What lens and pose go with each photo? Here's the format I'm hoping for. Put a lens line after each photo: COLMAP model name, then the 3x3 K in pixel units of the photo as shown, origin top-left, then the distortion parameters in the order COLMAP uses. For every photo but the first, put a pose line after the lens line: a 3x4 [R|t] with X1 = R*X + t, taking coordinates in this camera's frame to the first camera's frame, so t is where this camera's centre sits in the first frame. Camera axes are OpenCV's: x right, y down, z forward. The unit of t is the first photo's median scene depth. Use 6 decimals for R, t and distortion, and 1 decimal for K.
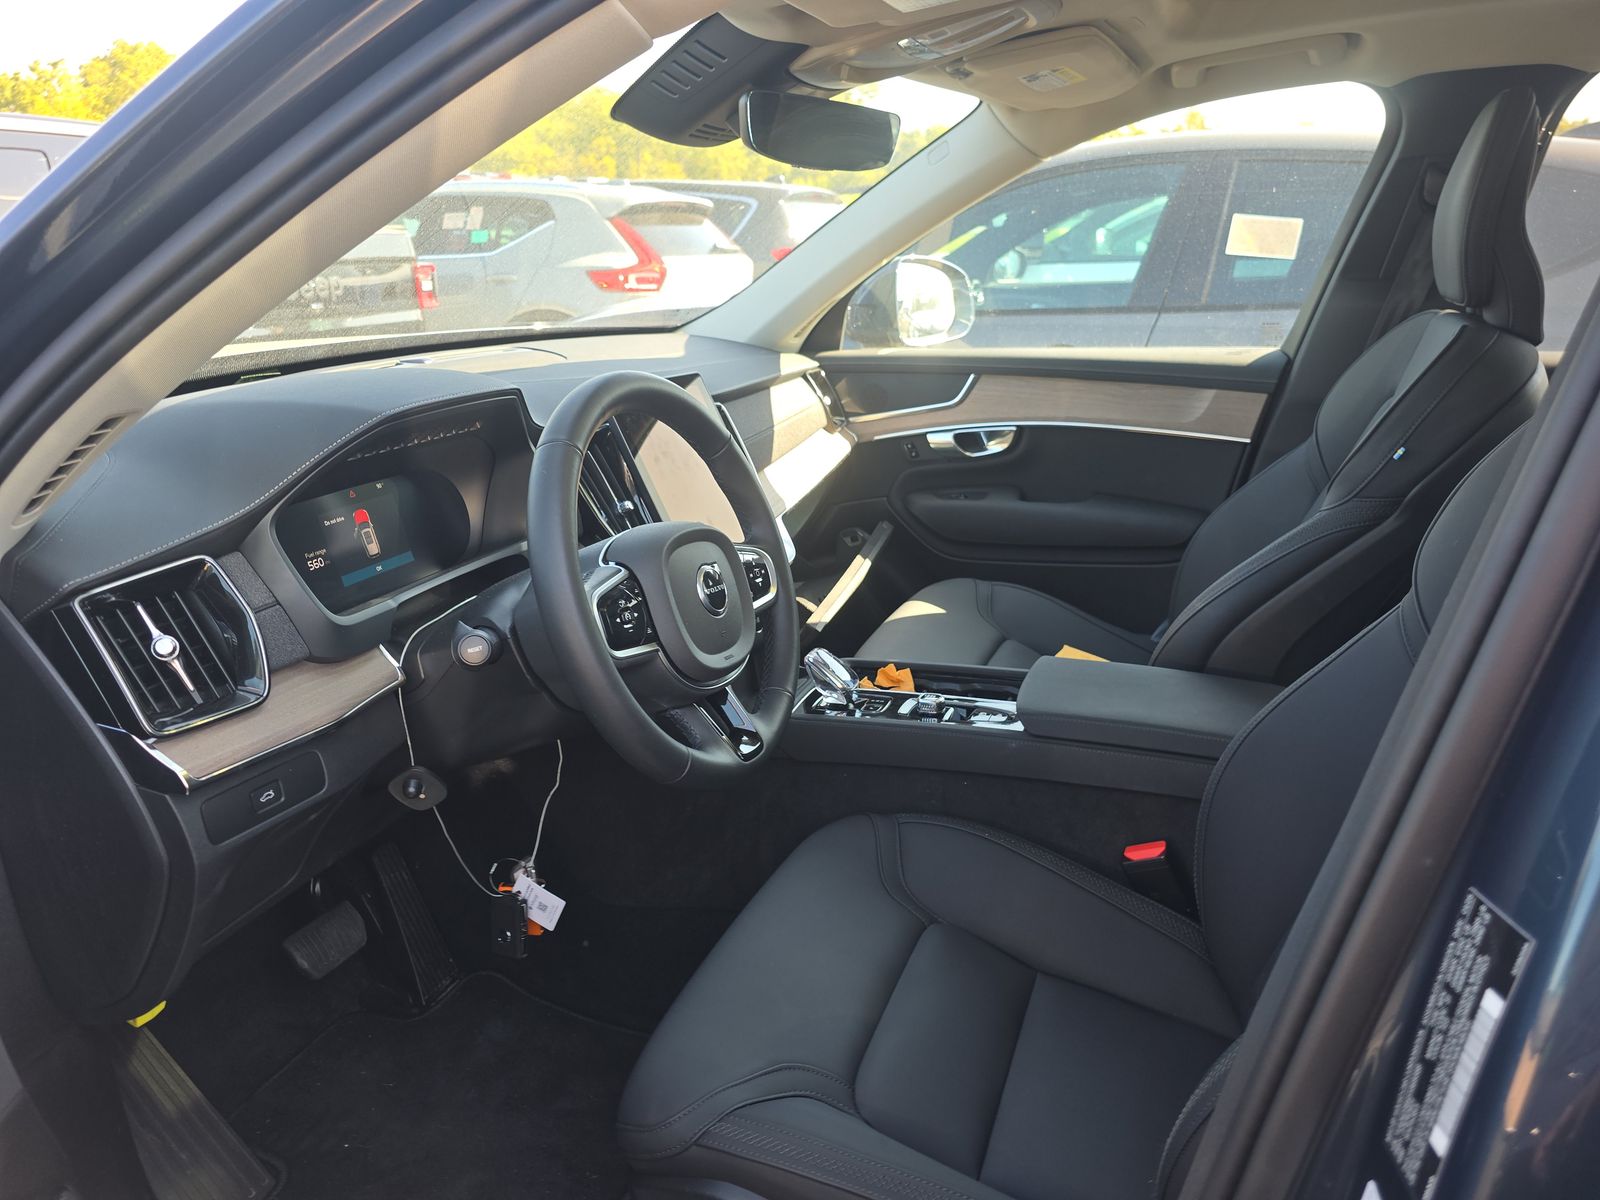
lens RADIAL K [[1093.8, 0, 799.0], [0, 1093.8, 600.5], [0, 0, 1]] dist [0.035894, -0.032943]
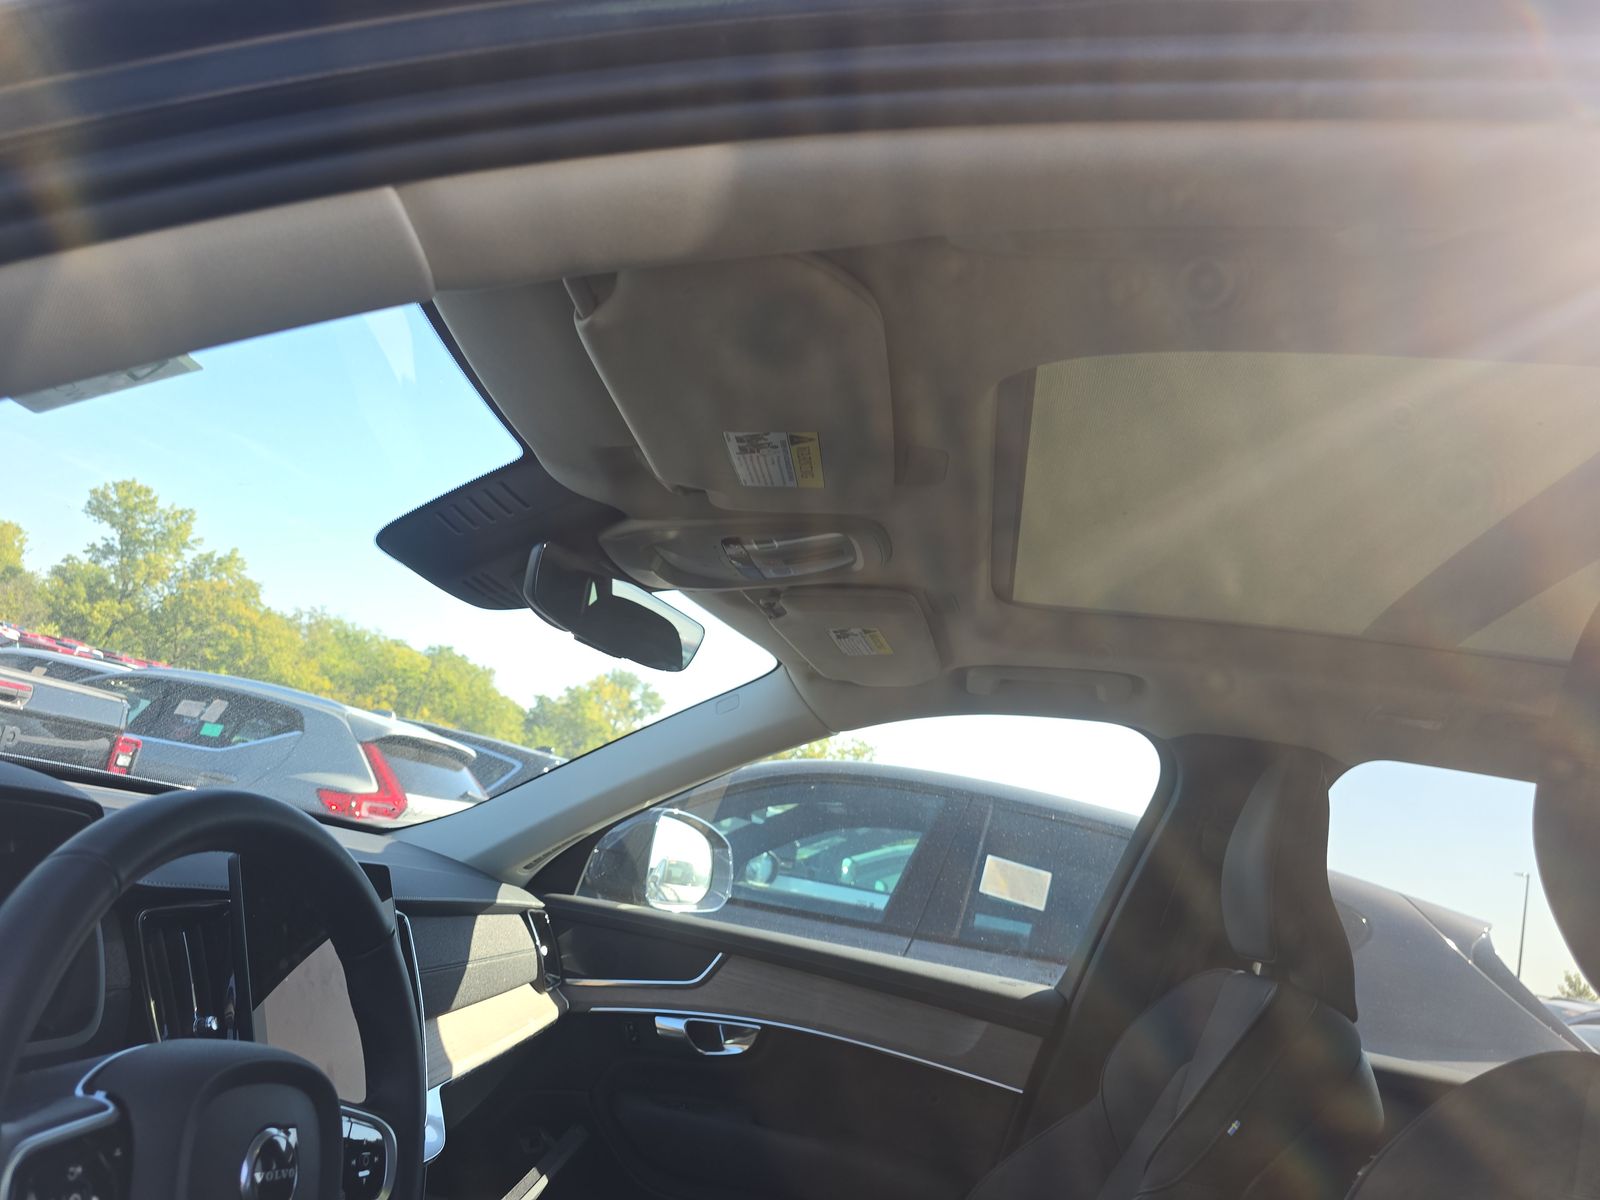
lens RADIAL K [[1093.8, 0, 804.9], [0, 1093.8, 596.5], [0, 0, 1]] dist [0.035894, -0.032943]
pose [[0.954058, 0.247575, 0.168760, 0.007458], [-0.125309, 0.841317, -0.525816, 0.001959], [-0.272160, 0.480512, 0.833689, 0.134697]]
